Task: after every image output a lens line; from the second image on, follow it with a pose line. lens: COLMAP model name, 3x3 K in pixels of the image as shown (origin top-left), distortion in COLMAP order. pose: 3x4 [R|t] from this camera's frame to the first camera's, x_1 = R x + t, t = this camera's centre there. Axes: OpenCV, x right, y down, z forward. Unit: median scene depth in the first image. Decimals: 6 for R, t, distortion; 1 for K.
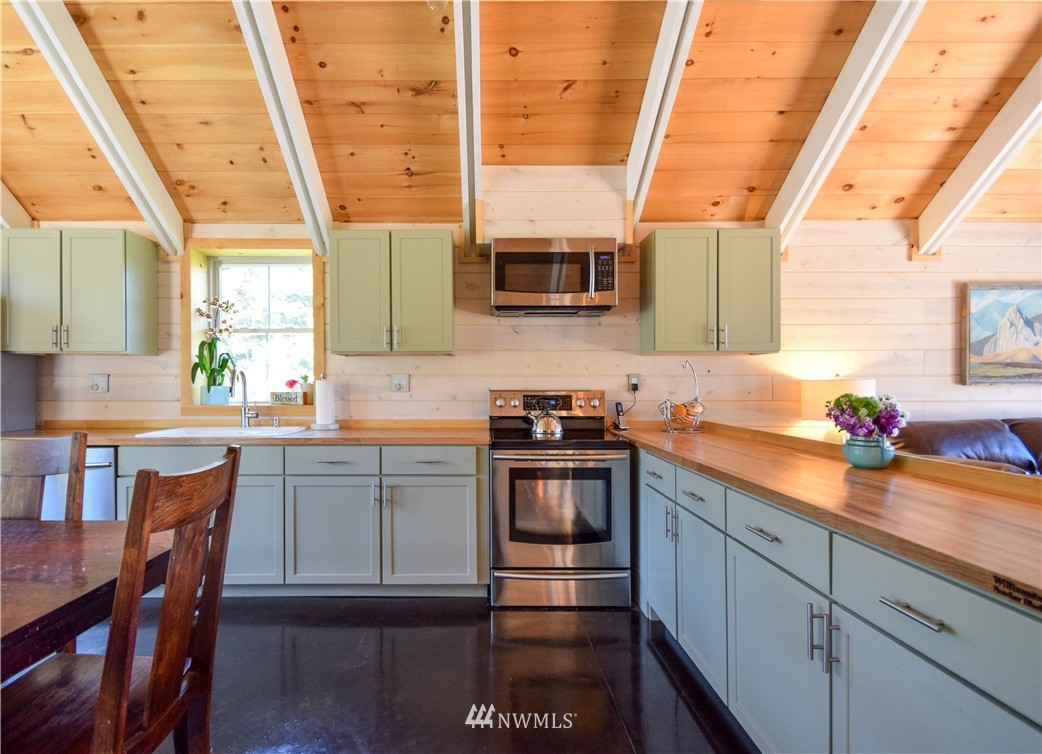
lens RADIAL K [[516.2, 0, 481.9], [0, 516.2, 384.3], [0, 0, 1]] dist [0.028161, -0.016384]
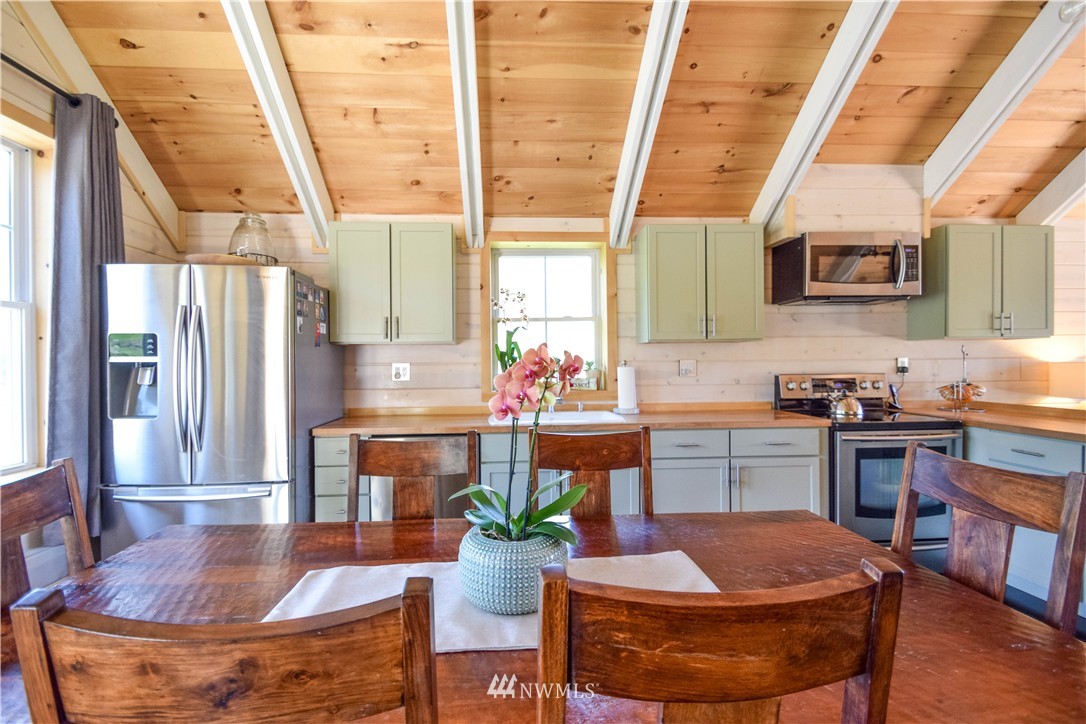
lens RADIAL K [[471.9, 0, 521.0], [0, 471.9, 365.2], [0, 0, 1]] dist [0.029730, -0.019018]
pose [[0.998151, -0.010997, 0.059778, -0.603219], [0.010613, 0.999921, 0.006735, -0.020455], [-0.059848, -0.006088, 0.998189, 0.054541]]
